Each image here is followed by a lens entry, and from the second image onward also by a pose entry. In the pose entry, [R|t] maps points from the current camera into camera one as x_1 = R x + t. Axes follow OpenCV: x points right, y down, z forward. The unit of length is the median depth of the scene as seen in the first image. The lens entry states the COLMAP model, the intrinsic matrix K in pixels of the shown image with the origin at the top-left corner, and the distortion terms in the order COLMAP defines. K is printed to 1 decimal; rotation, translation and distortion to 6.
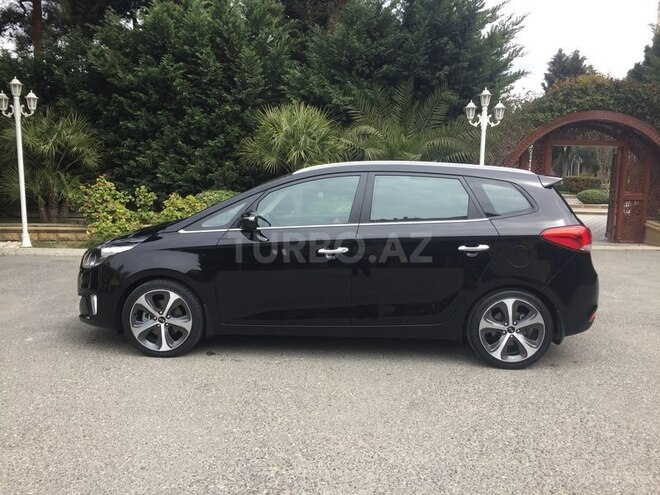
lens RADIAL K [[568.3, 0, 330.0], [0, 568.3, 247.5], [0, 0, 1]] dist [0.080690, -0.116630]
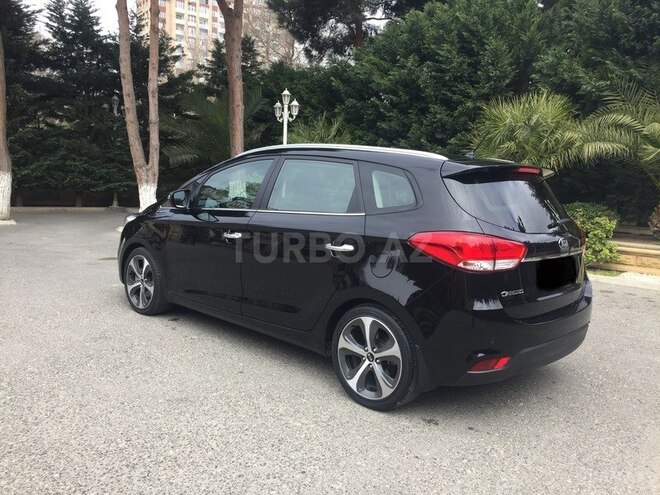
lens RADIAL K [[561.2, 0, 330.0], [0, 561.2, 247.5], [0, 0, 1]] dist [0.063267, -0.074965]
pose [[0.758962, 0.106292, -0.642400, 0.325814], [-0.112471, 0.993157, 0.031451, -0.009862], [0.641348, 0.048381, 0.765724, 0.160599]]
